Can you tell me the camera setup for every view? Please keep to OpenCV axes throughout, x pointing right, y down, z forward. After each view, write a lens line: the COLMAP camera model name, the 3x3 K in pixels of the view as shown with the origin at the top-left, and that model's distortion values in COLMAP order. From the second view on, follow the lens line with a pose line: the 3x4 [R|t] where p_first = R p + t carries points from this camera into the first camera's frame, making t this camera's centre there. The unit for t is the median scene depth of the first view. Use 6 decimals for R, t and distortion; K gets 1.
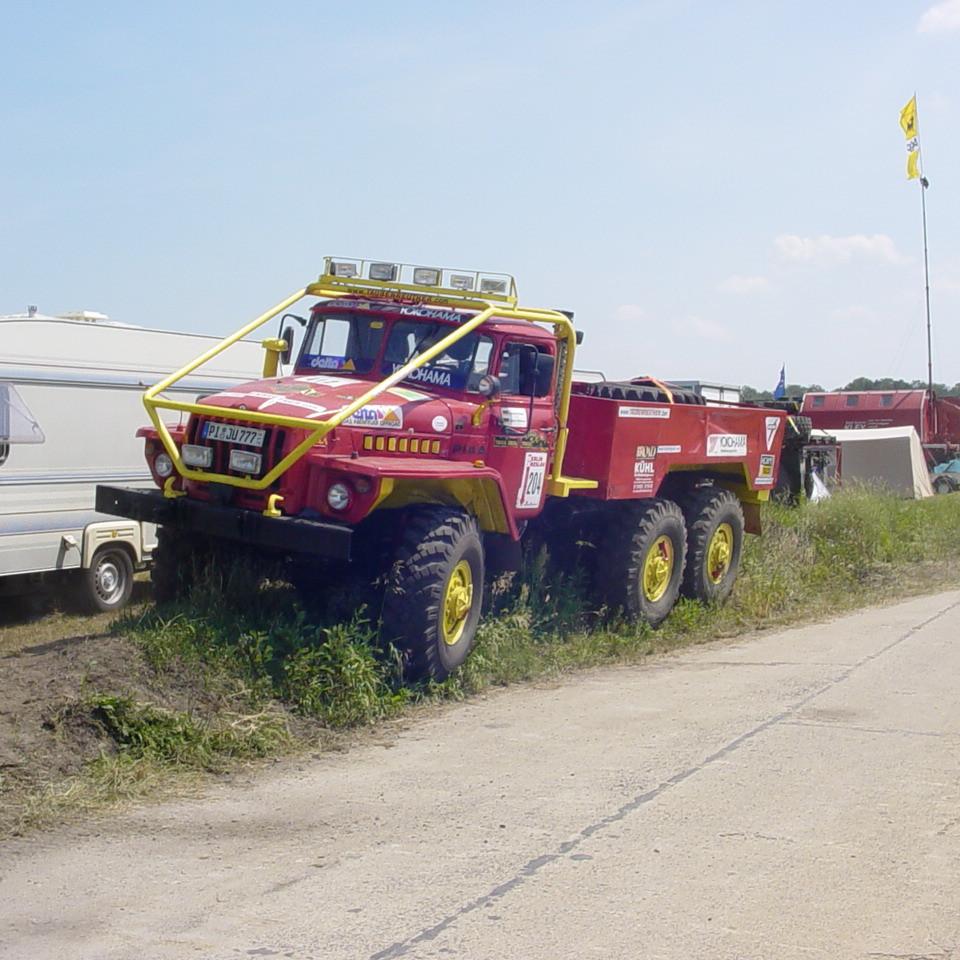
lens RADIAL K [[2028.6, 0, 480.0], [0, 2028.6, 480.0], [0, 0, 1]] dist [-0.188361, -0.026346]
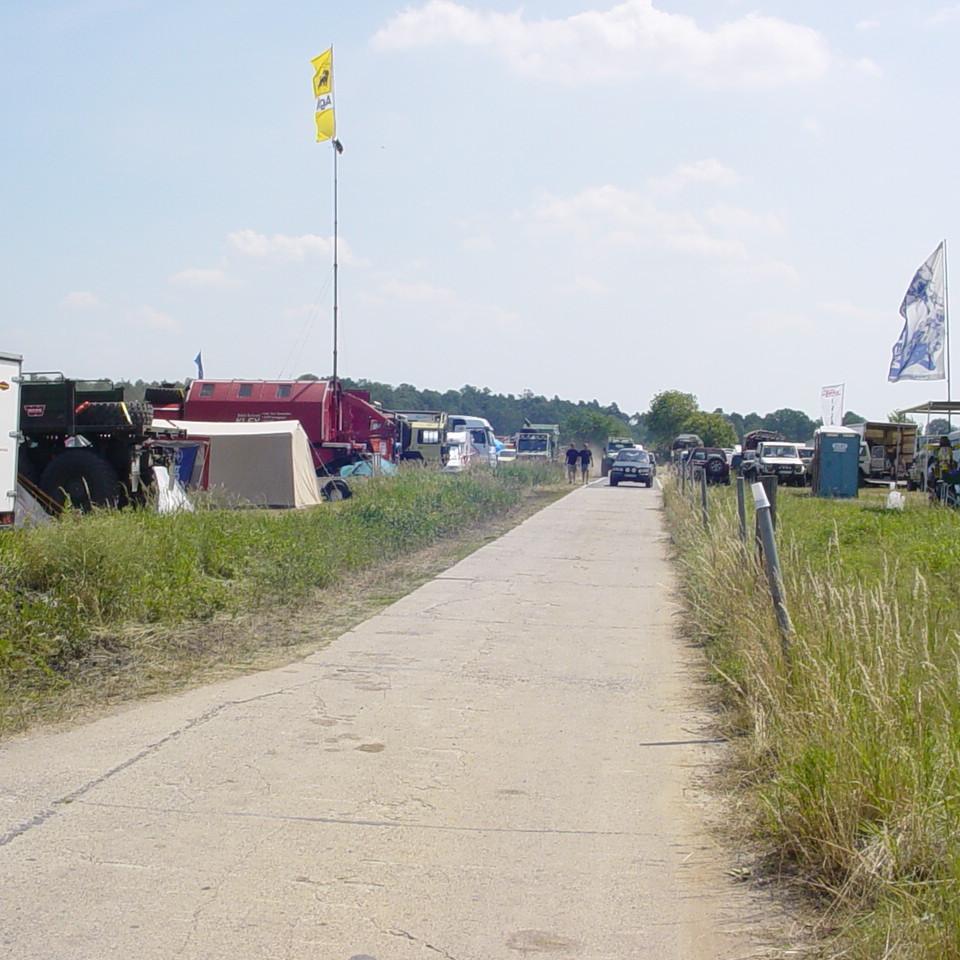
lens RADIAL K [[2028.6, 0, 480.0], [0, 2028.6, 480.0], [0, 0, 1]] dist [-0.188361, -0.026346]
pose [[0.962429, 0.030317, 0.269835, 0.056477], [-0.031320, 0.999509, -0.000590, -0.003597], [-0.269721, -0.007883, 0.962906, 0.151175]]
